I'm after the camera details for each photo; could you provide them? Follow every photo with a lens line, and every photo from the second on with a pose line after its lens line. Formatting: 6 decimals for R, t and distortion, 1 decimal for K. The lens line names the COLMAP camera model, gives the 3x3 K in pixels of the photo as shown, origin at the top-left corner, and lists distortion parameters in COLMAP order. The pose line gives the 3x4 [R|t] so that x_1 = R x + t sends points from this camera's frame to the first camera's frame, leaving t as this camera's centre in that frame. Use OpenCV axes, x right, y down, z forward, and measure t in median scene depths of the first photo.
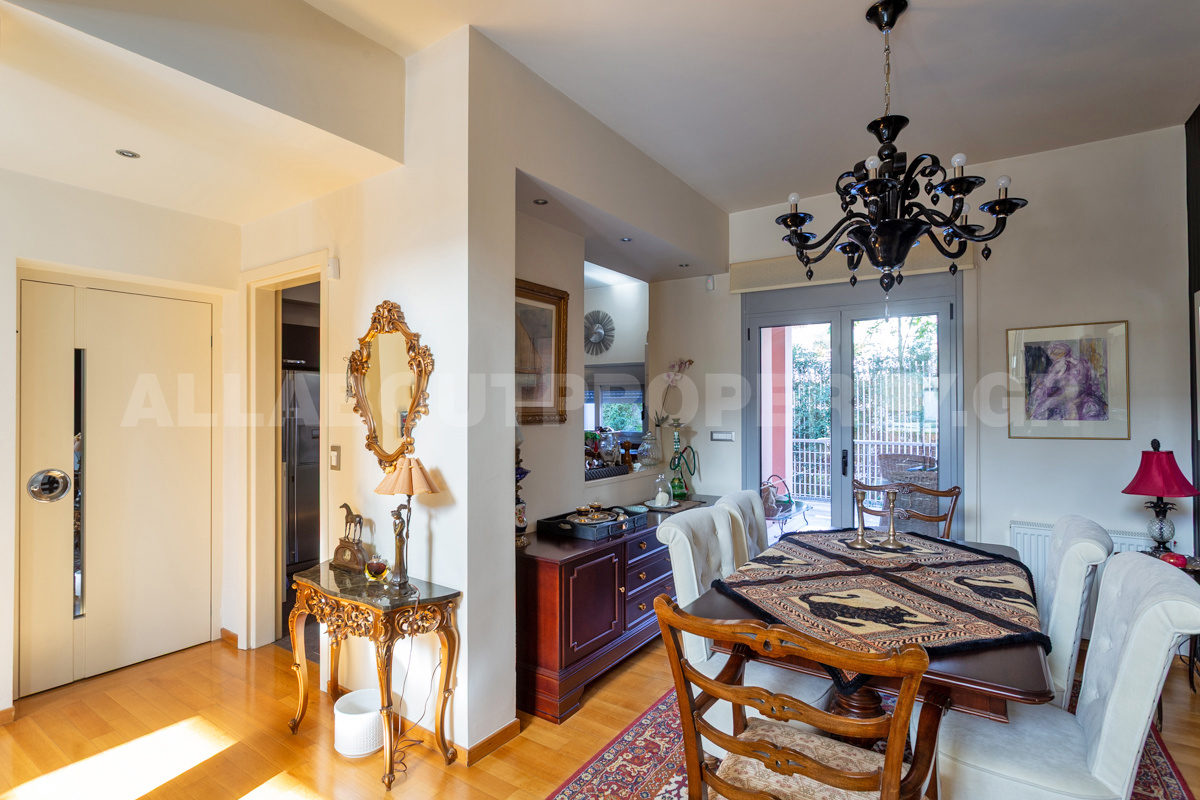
lens RADIAL K [[587.7, 0, 605.2], [0, 587.7, 404.4], [0, 0, 1]] dist [-0.016855, 0.010169]
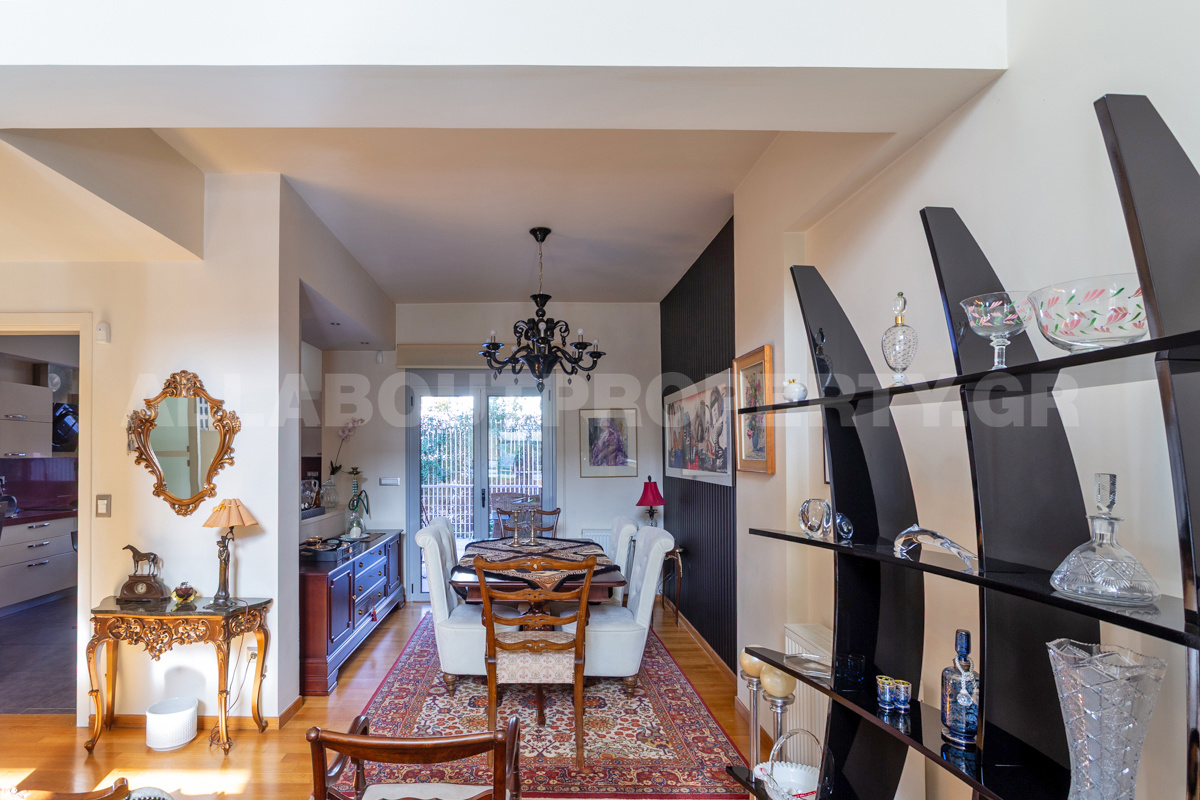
lens RADIAL K [[587.7, 0, 546.3], [0, 587.7, 442.5], [0, 0, 1]] dist [-0.016855, 0.010169]
pose [[0.823250, 0.013581, 0.567517, -0.436730], [-0.002645, 0.999795, -0.020089, -0.007701], [-0.567673, 0.015038, 0.823117, -0.395805]]
